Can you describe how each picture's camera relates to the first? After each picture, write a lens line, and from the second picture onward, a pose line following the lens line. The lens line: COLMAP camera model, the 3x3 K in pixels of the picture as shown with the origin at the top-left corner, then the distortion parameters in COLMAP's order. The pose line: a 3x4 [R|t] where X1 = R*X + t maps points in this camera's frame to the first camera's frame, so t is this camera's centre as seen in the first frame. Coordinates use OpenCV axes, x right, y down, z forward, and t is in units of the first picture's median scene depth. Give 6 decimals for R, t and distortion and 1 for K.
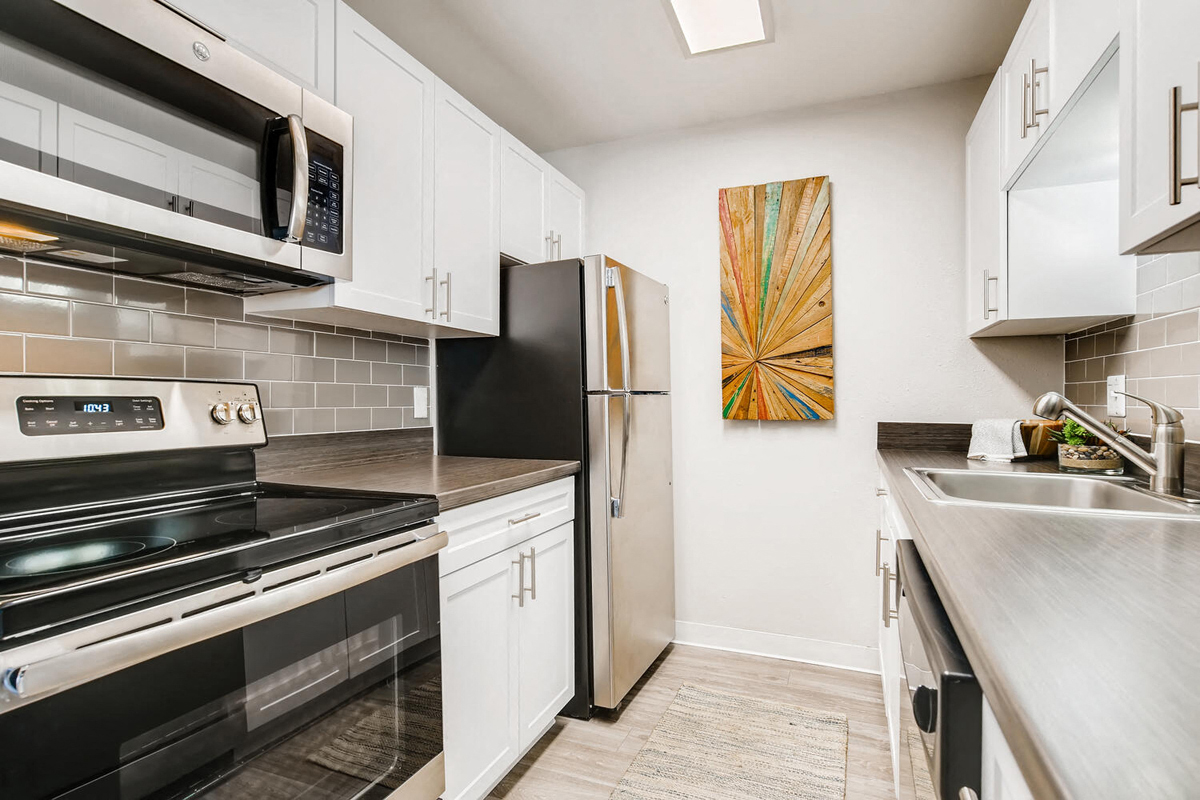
lens RADIAL K [[612.1, 0, 600.2], [0, 612.1, 399.8], [0, 0, 1]] dist [0.001239, 0.000786]
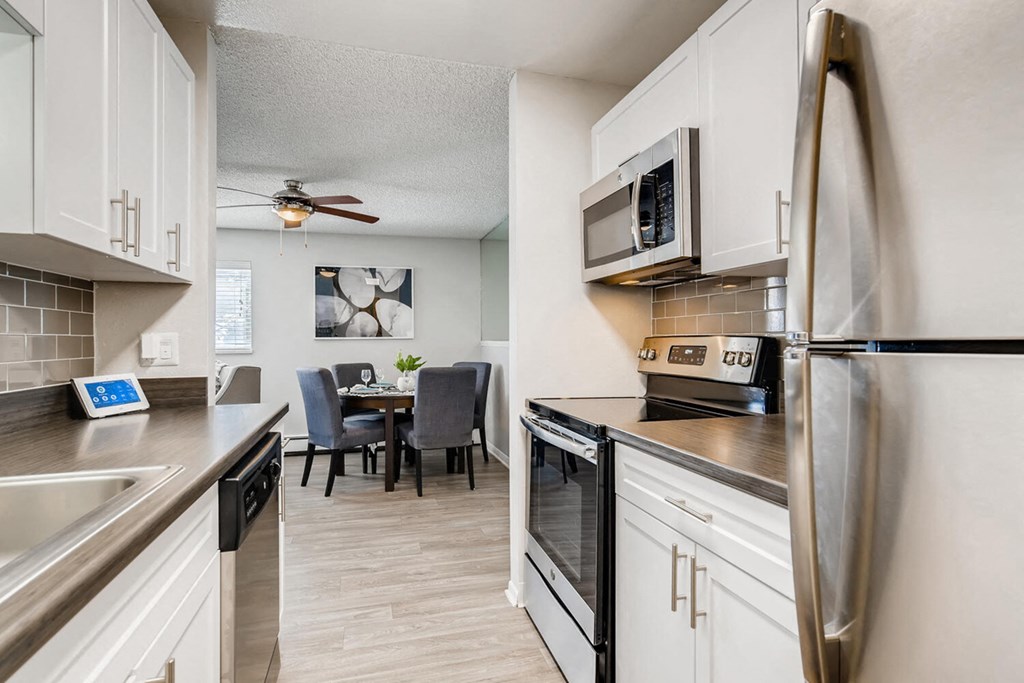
lens RADIAL K [[522.3, 0, 513.6], [0, 522.3, 337.4], [0, 0, 1]] dist [0.001239, 0.000786]
pose [[-0.792062, 0.000998, -0.610440, 0.562643], [0.003468, 0.999990, -0.002866, -0.025840], [0.610431, -0.004387, -0.792057, 1.746641]]
